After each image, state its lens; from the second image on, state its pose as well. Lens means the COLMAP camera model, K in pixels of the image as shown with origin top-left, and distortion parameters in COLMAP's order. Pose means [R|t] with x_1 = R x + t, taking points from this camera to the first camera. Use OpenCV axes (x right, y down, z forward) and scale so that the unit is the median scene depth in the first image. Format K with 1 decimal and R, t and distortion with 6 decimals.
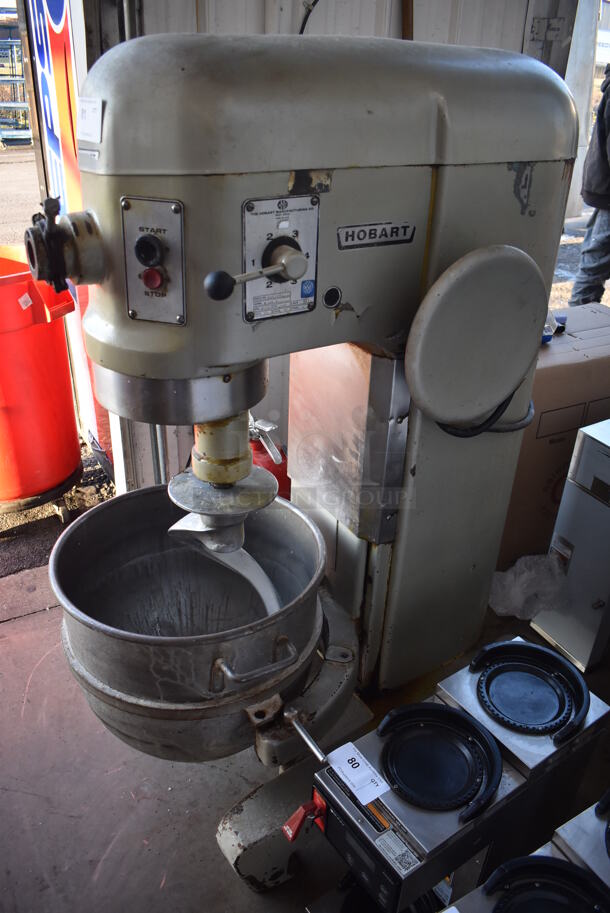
lens RADIAL K [[704.5, 0, 305.0], [0, 704.5, 456.5], [0, 0, 1]] dist [-0.092451, 0.010556]
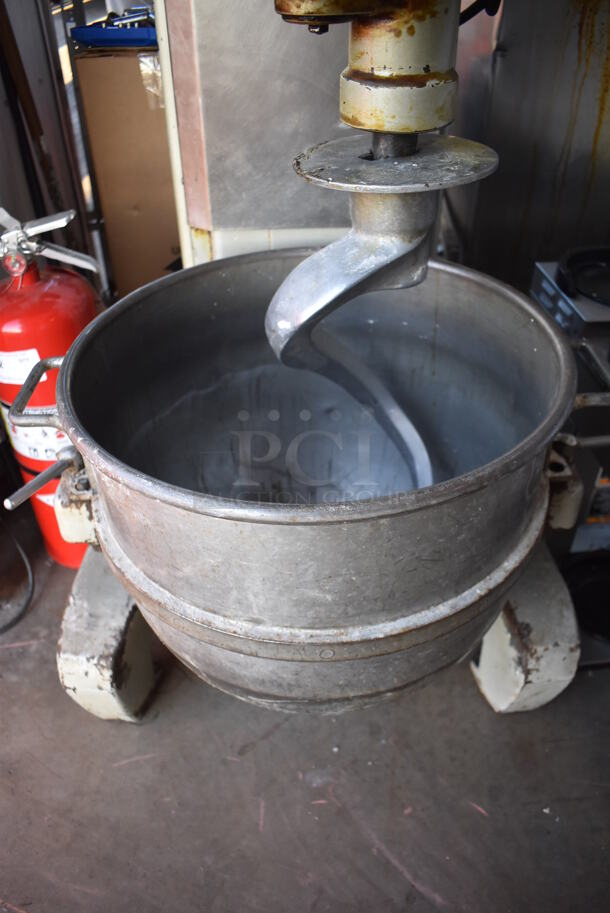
lens RADIAL K [[704.5, 0, 305.0], [0, 704.5, 456.5], [0, 0, 1]] dist [-0.092451, 0.010556]
pose [[0.513761, -0.573708, 0.637894, -0.626052], [0.448032, 0.813497, 0.370796, 0.002425], [-0.731654, 0.095296, 0.674983, 0.732596]]
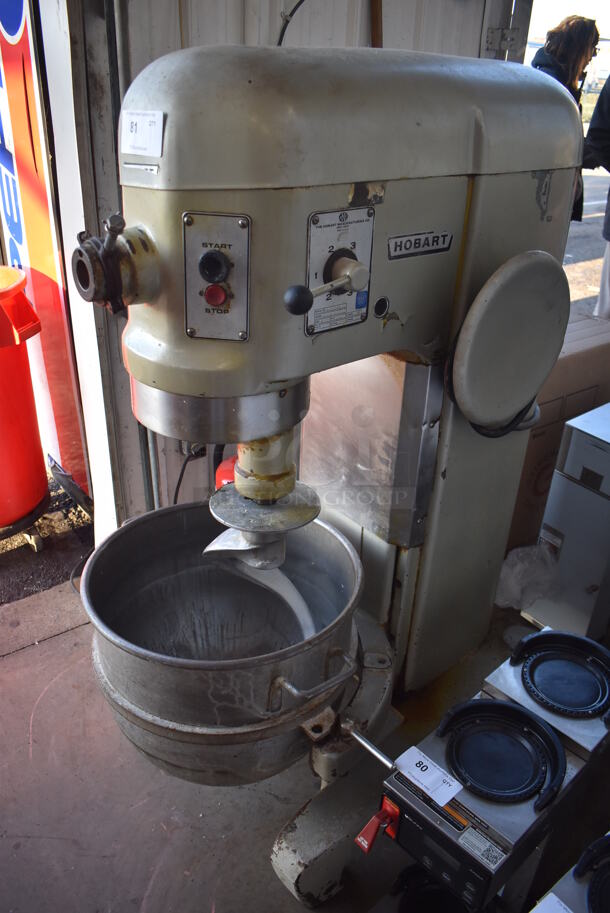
lens RADIAL K [[704.5, 0, 305.0], [0, 704.5, 456.5], [0, 0, 1]] dist [-0.092451, 0.010556]
pose [[0.991430, -0.065455, 0.113057, -0.170559], [0.066551, 0.997765, -0.005946, -0.012306], [-0.112415, 0.013420, 0.993571, 0.012132]]
